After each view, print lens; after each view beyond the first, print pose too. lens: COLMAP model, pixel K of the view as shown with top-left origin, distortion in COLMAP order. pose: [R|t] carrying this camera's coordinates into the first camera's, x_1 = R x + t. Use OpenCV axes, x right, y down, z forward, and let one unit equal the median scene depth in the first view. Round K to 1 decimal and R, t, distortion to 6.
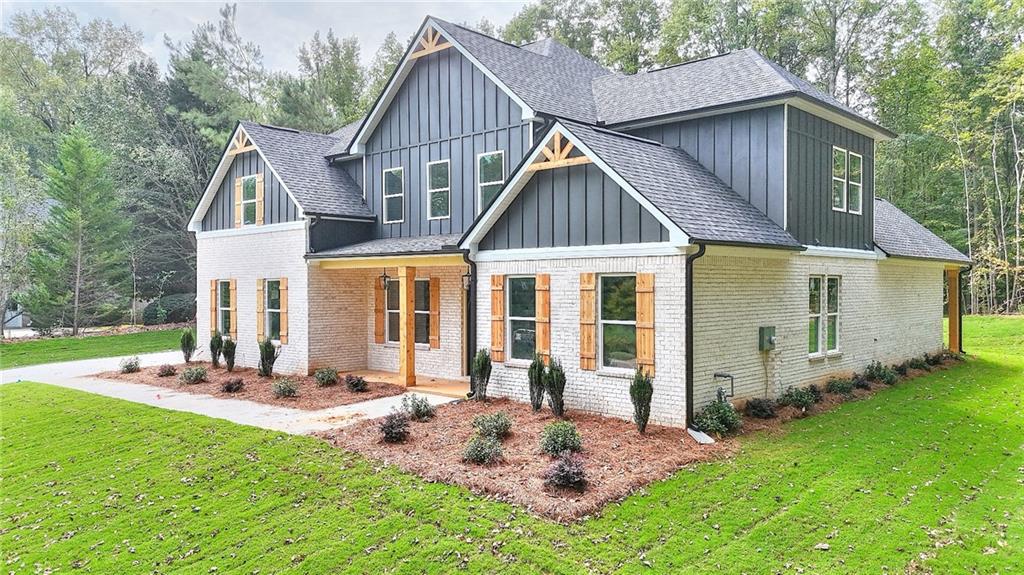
lens RADIAL K [[756.2, 0, 510.0], [0, 756.2, 289.9], [0, 0, 1]] dist [0.079314, -0.077565]
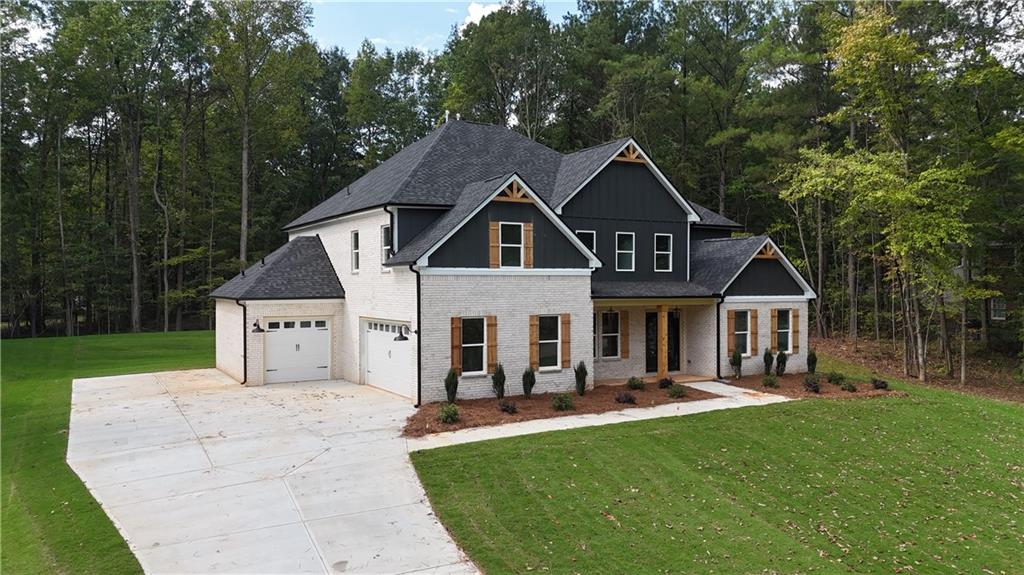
lens RADIAL K [[721.7, 0, 496.5], [0, 721.7, 288.4], [0, 0, 1]] dist [0.104557, -0.061411]
pose [[0.316176, -0.007256, 0.948673, -1.736758], [0.003295, 0.999973, 0.006550, -0.078237], [-0.948695, 0.001055, 0.316191, 0.891599]]
